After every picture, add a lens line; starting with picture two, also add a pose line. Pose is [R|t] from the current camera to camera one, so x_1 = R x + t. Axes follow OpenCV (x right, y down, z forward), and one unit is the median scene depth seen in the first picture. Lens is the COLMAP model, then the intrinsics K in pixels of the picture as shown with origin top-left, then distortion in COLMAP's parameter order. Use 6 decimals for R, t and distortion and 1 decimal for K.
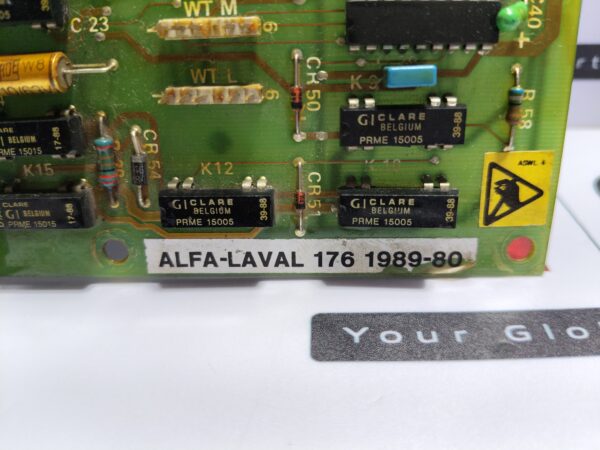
lens RADIAL K [[464.7, 0, 289.1], [0, 464.7, 200.9], [0, 0, 1]] dist [-0.000310, -0.056465]
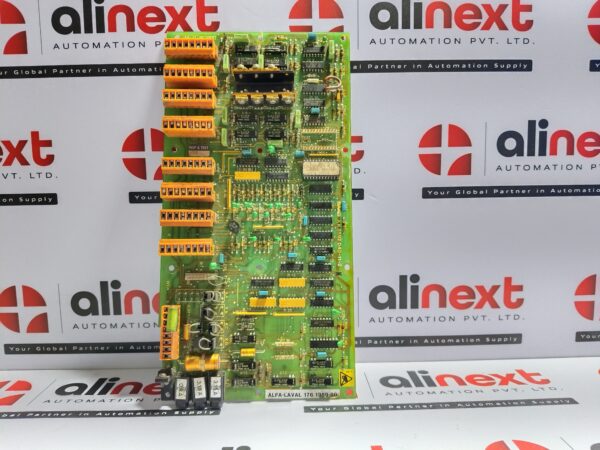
lens RADIAL K [[464.7, 0, 296.9], [0, 464.7, 215.2], [0, 0, 1]] dist [-0.000310, -0.056465]
pose [[0.997994, 0.026984, 0.057263, -0.330519], [-0.000854, 0.910251, -0.414057, 0.422729], [-0.063297, 0.413177, 0.908448, -3.928153]]
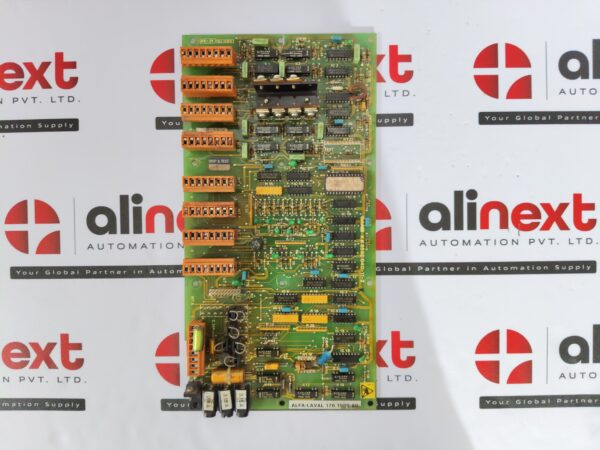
lens RADIAL K [[464.7, 0, 291.0], [0, 464.7, 225.3], [0, 0, 1]] dist [-0.000310, -0.056465]
pose [[0.999622, 0.019971, 0.018878, -0.436406], [-0.013647, 0.956995, -0.289785, -0.257140], [-0.023853, 0.289417, 0.956906, -4.099765]]
